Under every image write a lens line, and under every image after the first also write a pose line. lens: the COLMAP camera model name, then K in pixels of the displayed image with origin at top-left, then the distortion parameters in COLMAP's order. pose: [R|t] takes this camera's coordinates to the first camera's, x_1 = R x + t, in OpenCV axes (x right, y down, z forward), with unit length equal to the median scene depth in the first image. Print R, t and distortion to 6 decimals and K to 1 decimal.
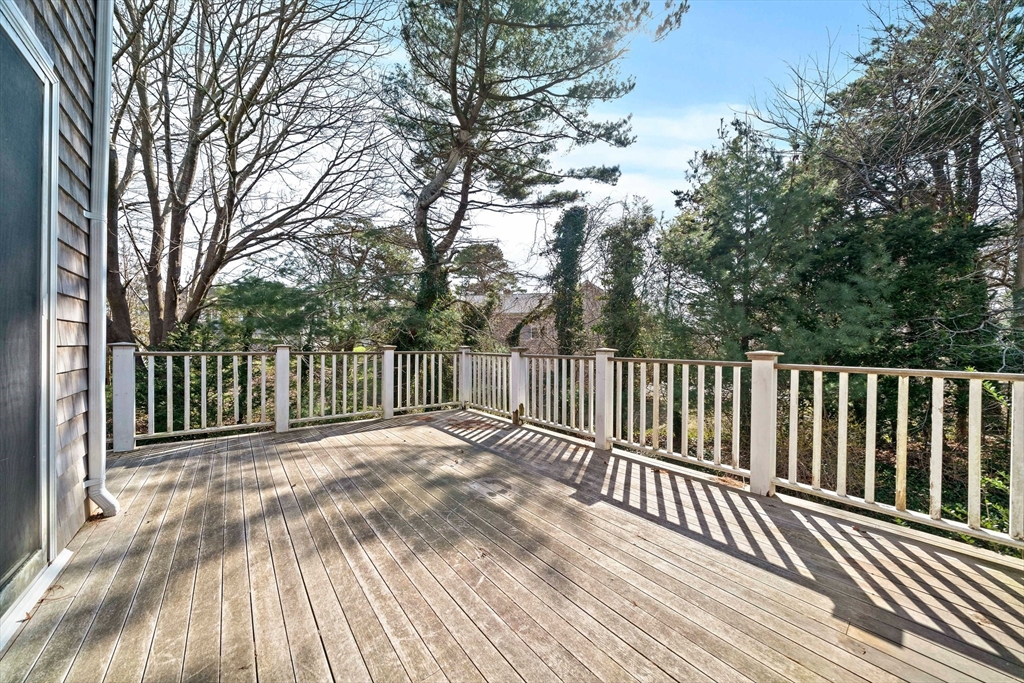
lens RADIAL K [[358.6, 0, 516.0], [0, 358.6, 343.6], [0, 0, 1]] dist [-0.003731, -0.000154]
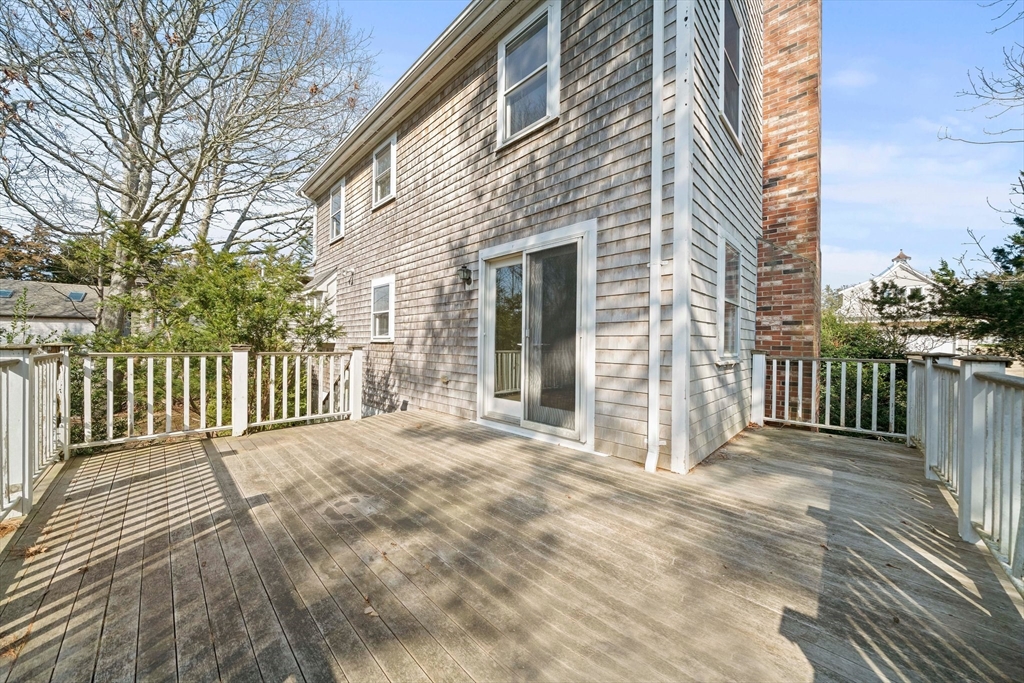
lens RADIAL K [[351.7, 0, 515.9], [0, 351.7, 343.2], [0, 0, 1]] dist [-0.002031, -0.000064]
pose [[-0.993090, -0.021751, -0.115322, -0.406858], [-0.021270, 0.999759, -0.005404, -0.003461], [0.115412, -0.002914, -0.993313, 2.143841]]
